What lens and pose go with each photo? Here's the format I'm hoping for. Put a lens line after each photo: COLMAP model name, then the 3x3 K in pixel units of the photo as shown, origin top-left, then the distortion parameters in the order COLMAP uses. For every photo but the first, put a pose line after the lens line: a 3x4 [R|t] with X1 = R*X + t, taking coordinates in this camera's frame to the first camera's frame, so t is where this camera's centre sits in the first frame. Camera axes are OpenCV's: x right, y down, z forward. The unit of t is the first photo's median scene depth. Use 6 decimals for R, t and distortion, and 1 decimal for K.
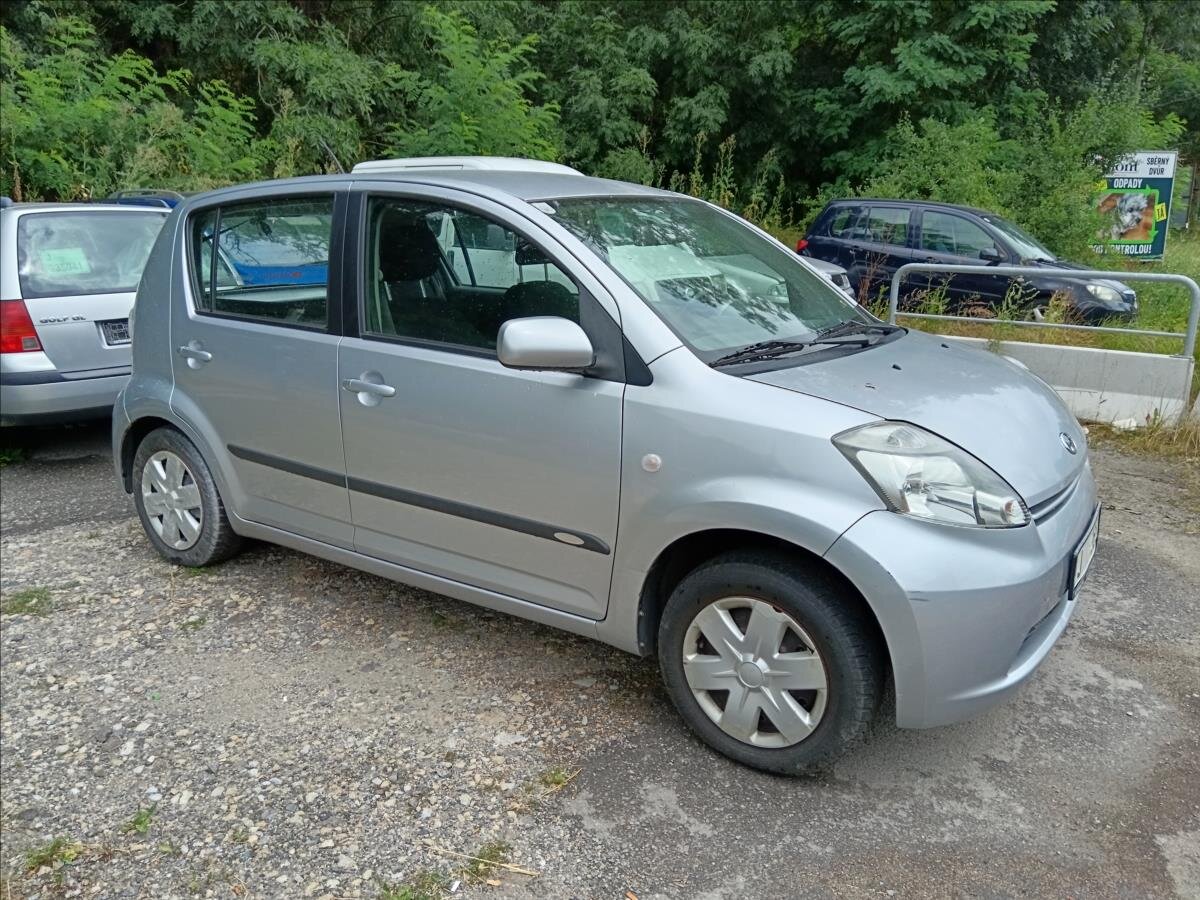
lens RADIAL K [[935.4, 0, 592.8], [0, 935.4, 440.9], [0, 0, 1]] dist [0.000456, -0.002689]
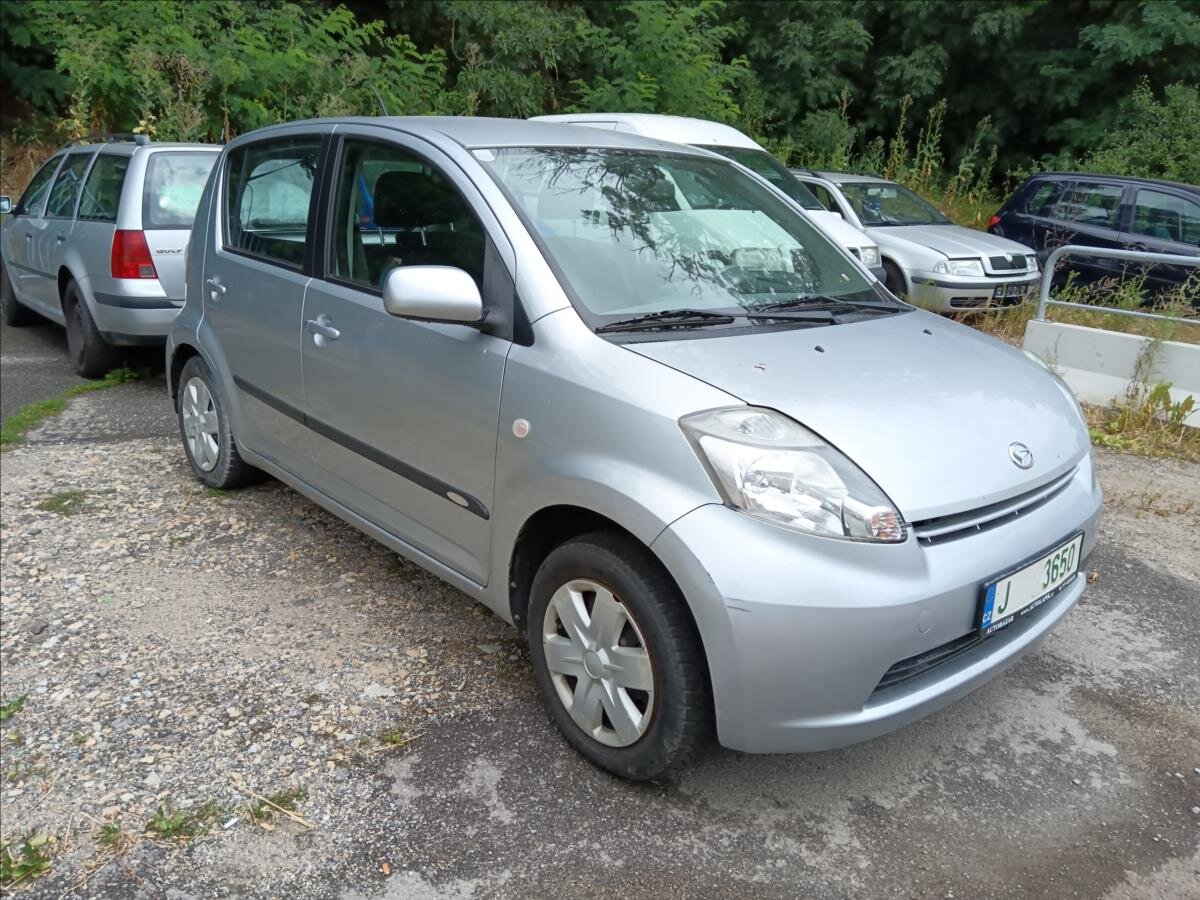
lens RADIAL K [[935.4, 0, 588.3], [0, 935.4, 439.5], [0, 0, 1]] dist [0.000456, -0.002689]
pose [[0.969592, 0.102179, -0.222374, 0.306085], [-0.094212, 0.994481, 0.046175, -0.013632], [0.225864, -0.023821, 0.973867, 0.084996]]
